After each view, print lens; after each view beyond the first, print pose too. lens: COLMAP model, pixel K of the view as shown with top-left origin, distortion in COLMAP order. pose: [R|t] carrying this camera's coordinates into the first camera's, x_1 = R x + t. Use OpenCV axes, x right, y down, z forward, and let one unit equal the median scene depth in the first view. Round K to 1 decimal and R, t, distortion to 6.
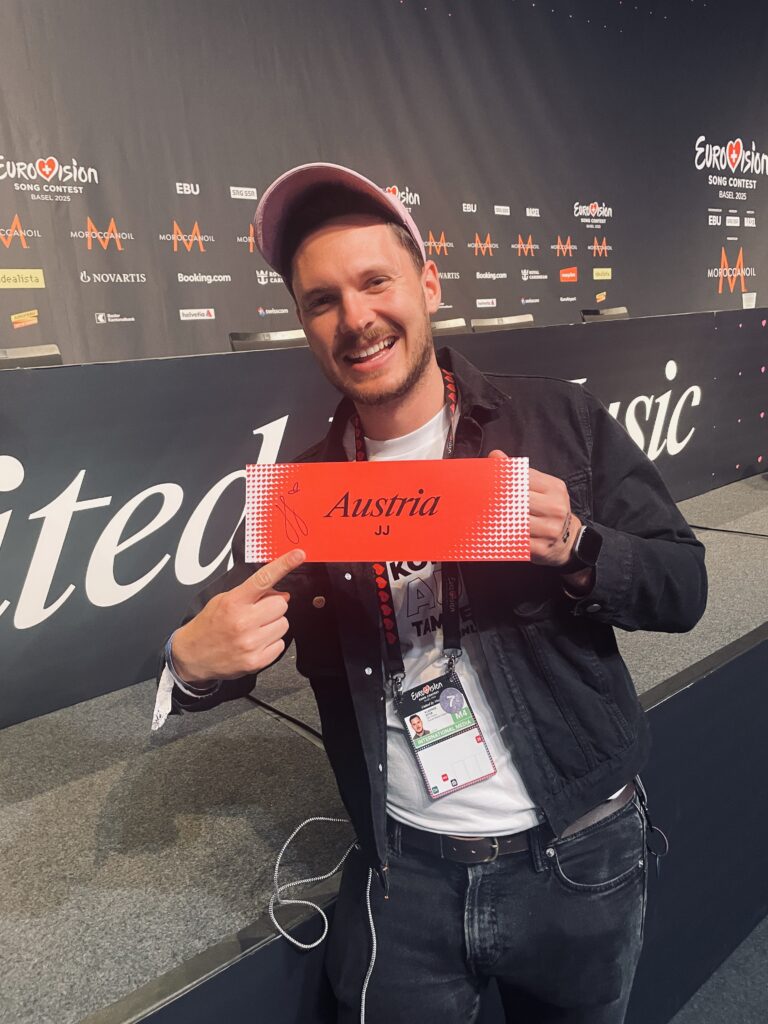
lens RADIAL K [[763.7, 0, 371.4], [0, 763.7, 510.2], [0, 0, 1]] dist [0.075516, -0.087731]
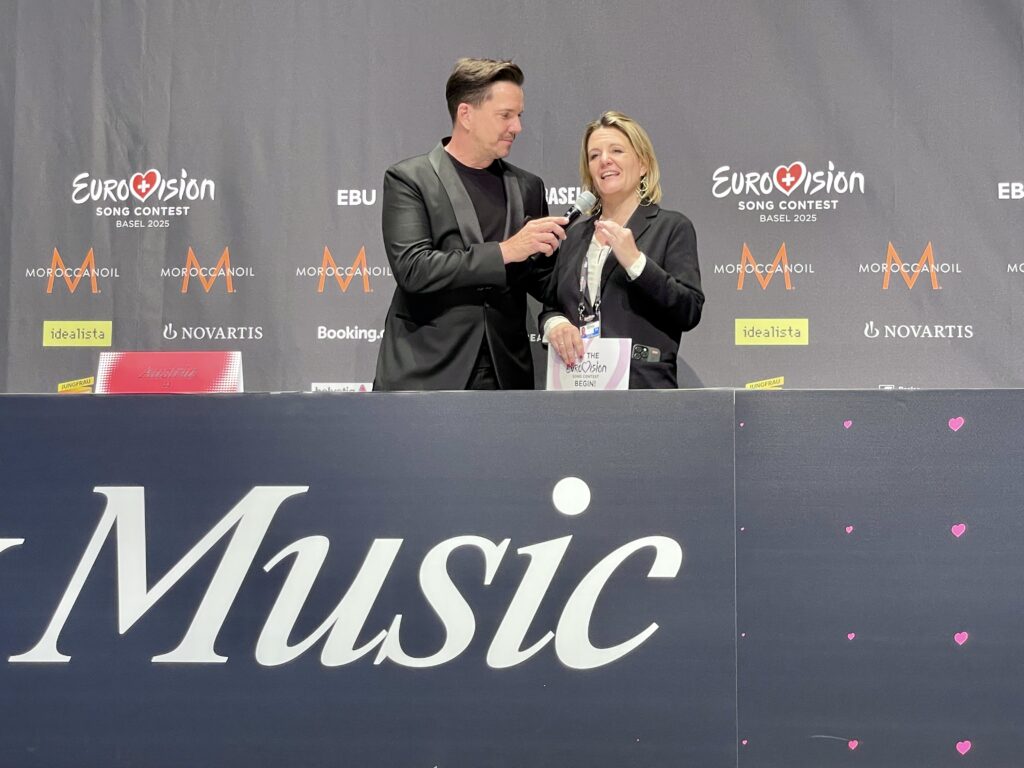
lens RADIAL K [[1891.5, 0, 509.7], [0, 1891.5, 413.1], [0, 0, 1]] dist [0.141154, 0.003654]
pose [[0.706871, 0.025983, -0.706866, 1.039234], [-0.212058, 0.961144, -0.176730, -0.006170], [0.674808, 0.274822, 0.684914, 0.096287]]
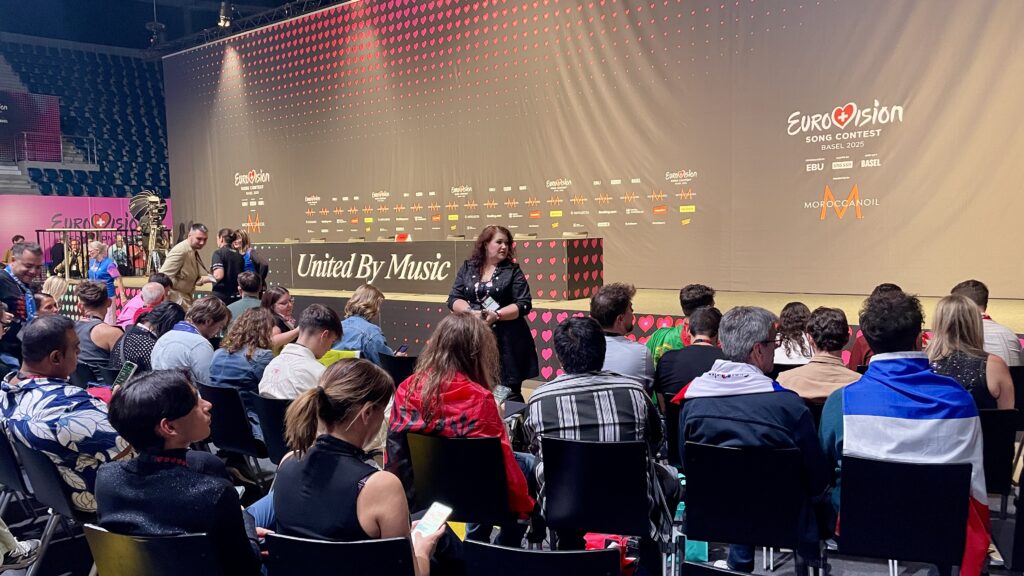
lens RADIAL K [[762.6, 0, 517.7], [0, 762.6, 287.1], [0, 0, 1]] dist [0.097333, -0.127717]
pose [[0.227461, 0.135850, -0.964265, 3.250703], [-0.209219, 0.973914, 0.087856, -0.357937], [0.951046, 0.181758, 0.249950, 0.421242]]
